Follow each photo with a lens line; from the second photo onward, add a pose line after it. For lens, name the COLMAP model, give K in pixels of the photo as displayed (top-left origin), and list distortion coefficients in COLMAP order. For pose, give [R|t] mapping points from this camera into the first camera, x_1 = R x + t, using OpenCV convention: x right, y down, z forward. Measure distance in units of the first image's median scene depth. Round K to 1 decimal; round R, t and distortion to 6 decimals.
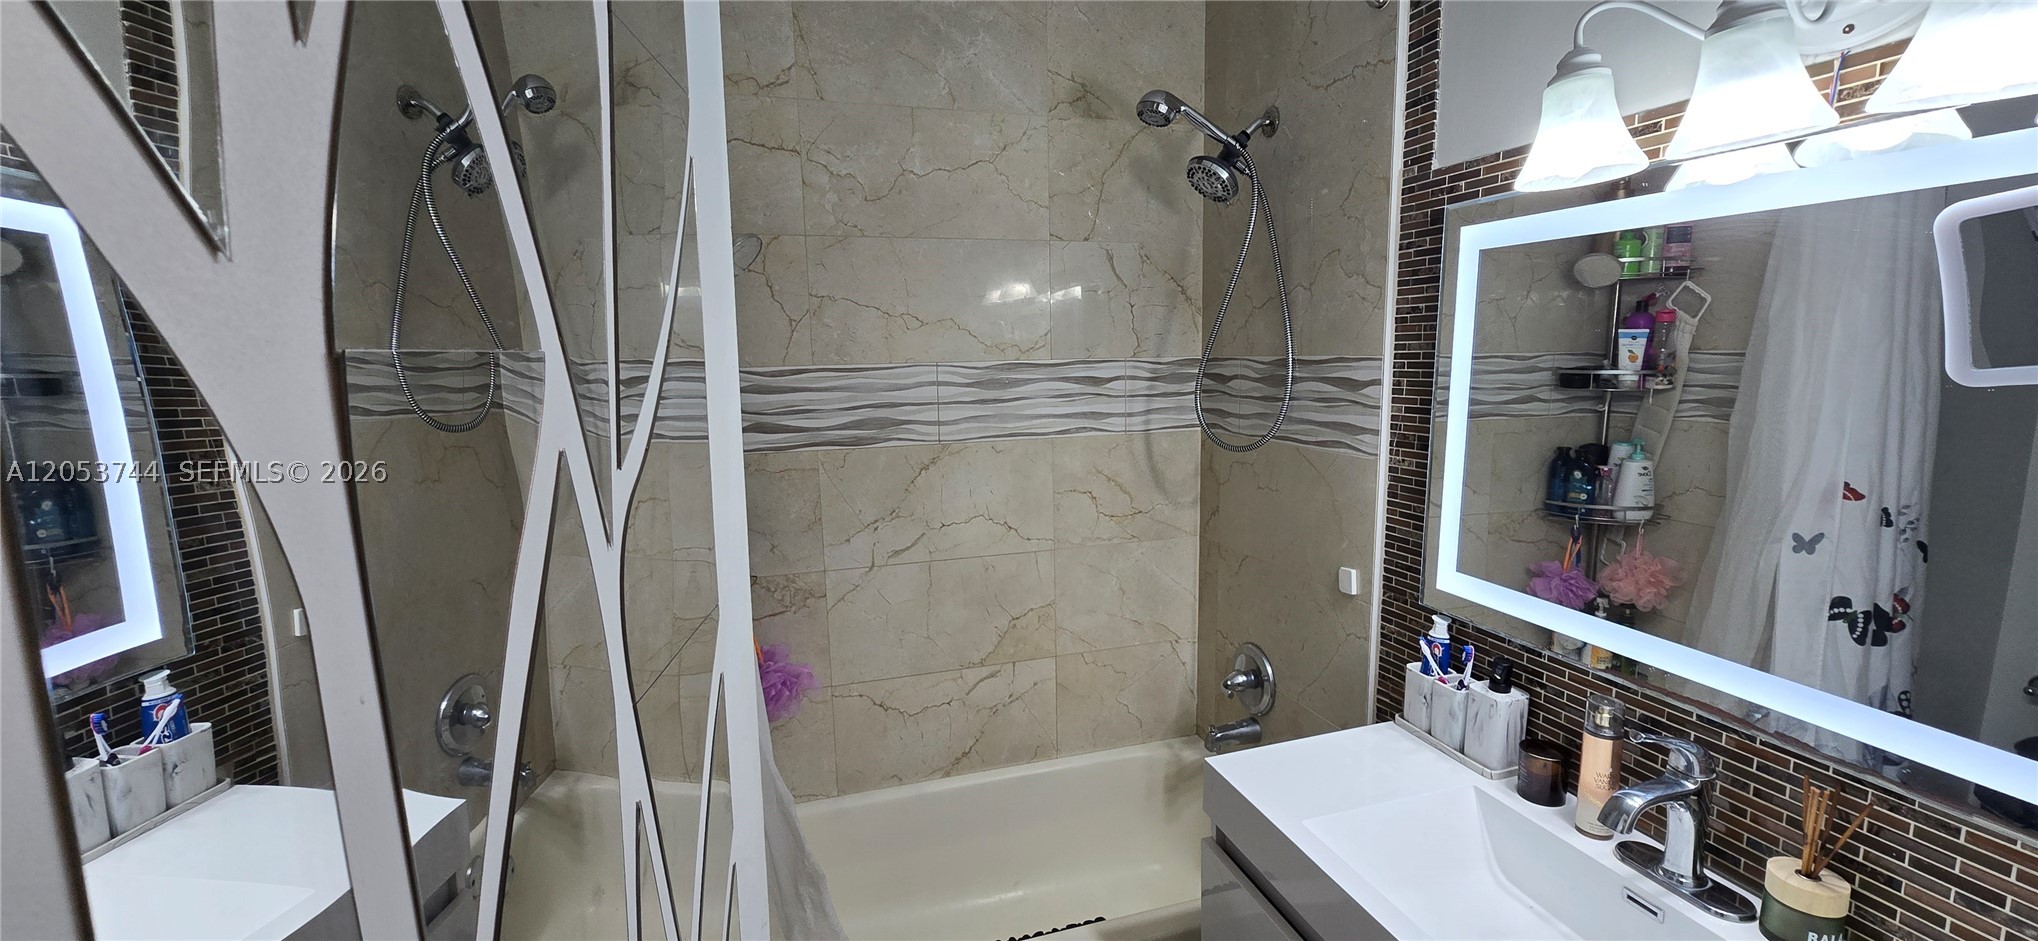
lens RADIAL K [[833.2, 0, 1029.0], [0, 833.2, 479.6], [0, 0, 1]] dist [-0.007726, 0.002576]
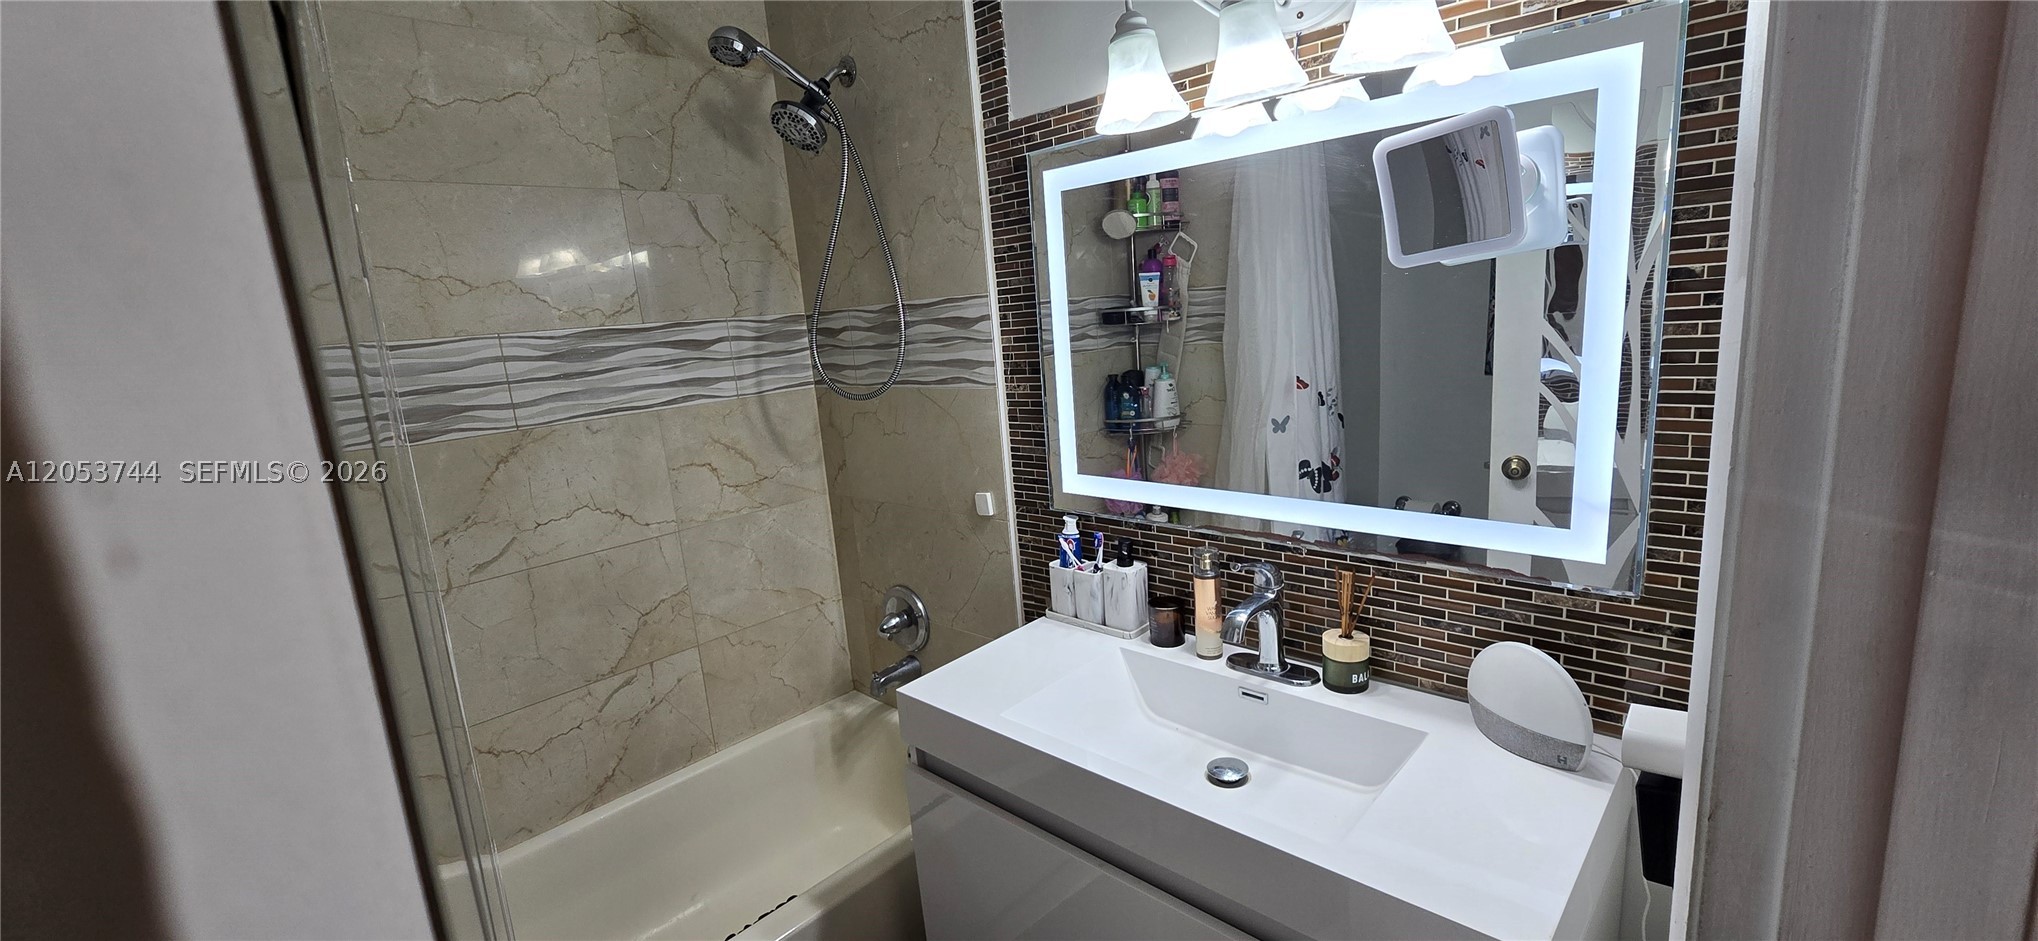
lens RADIAL K [[836.2, 0, 1027.0], [0, 836.2, 479.5], [0, 0, 1]] dist [-0.004499, 0.000454]
pose [[0.868246, -0.148436, 0.473409, -0.070686], [0.137104, 0.988822, 0.058590, 0.029257], [-0.476815, 0.014036, 0.878892, 0.010014]]
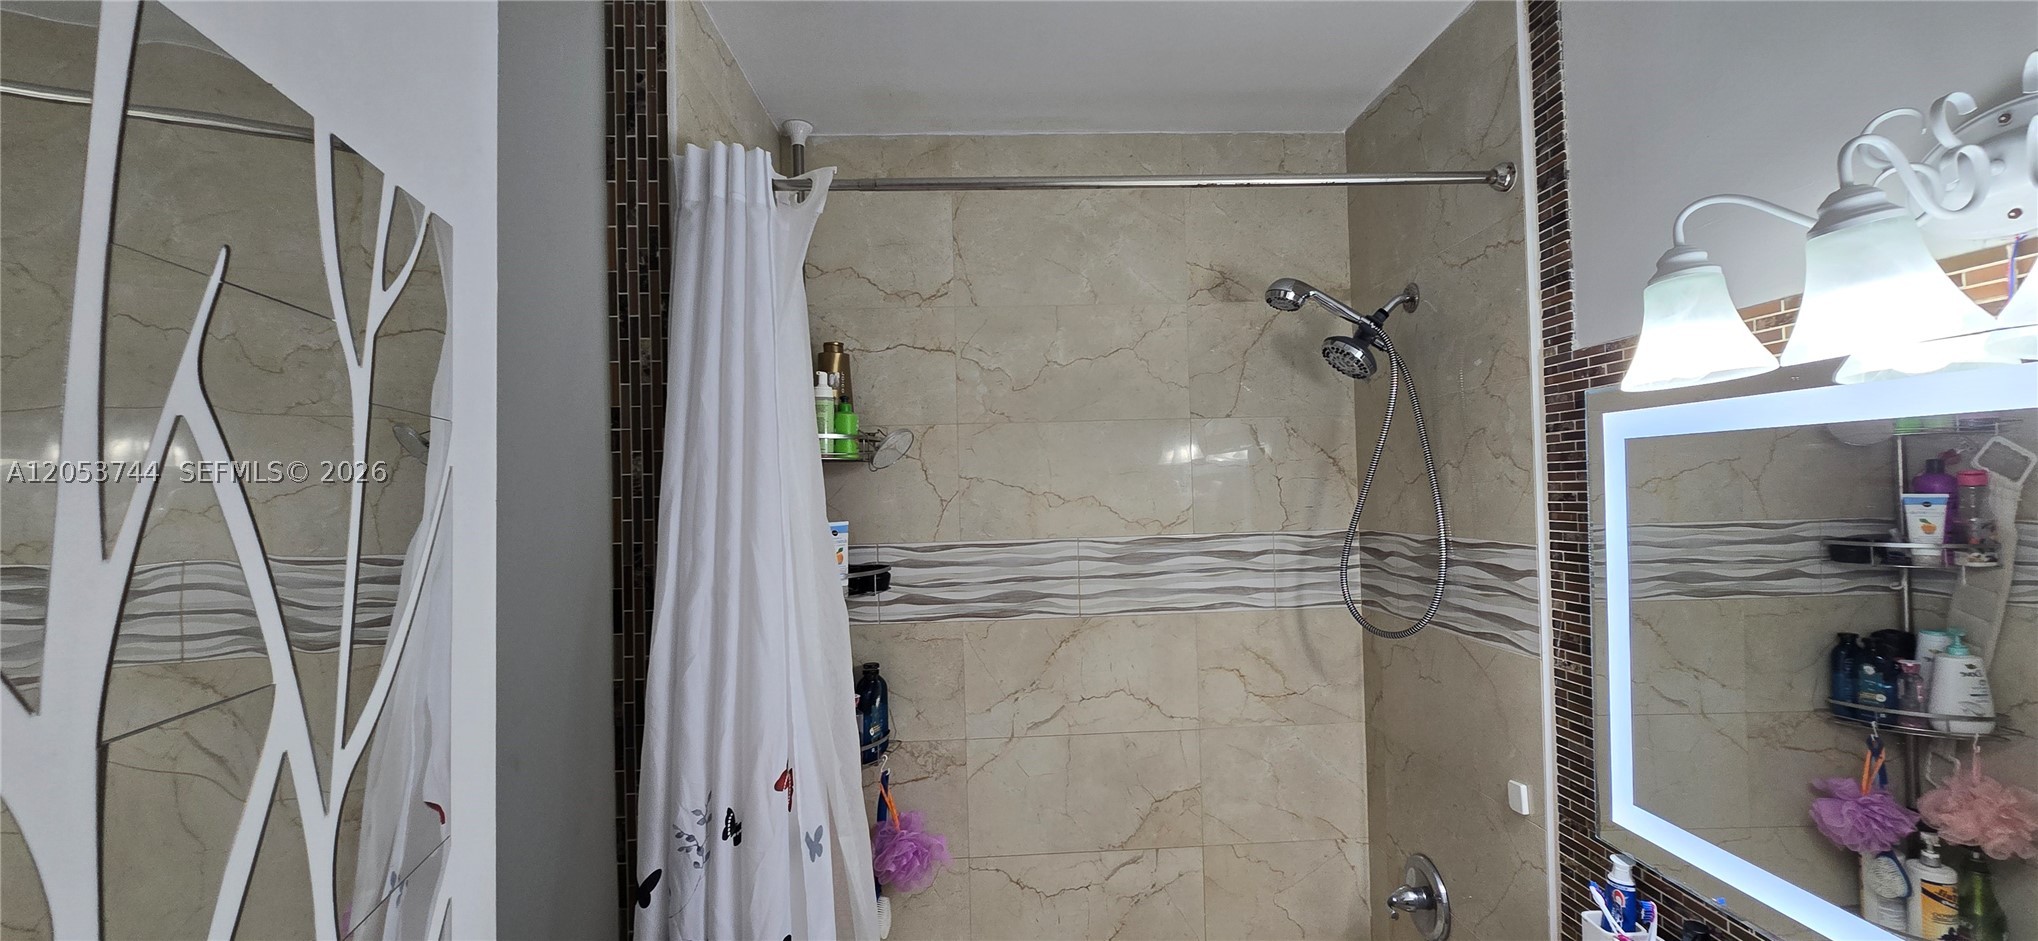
lens RADIAL K [[836.2, 0, 1027.0], [0, 836.2, 479.5], [0, 0, 1]] dist [-0.004499, 0.000454]
pose [[0.966840, -0.011319, -0.255133, 0.097040], [-0.030391, 0.986819, -0.158947, -0.046181], [0.253569, 0.161430, 0.953752, -0.019681]]
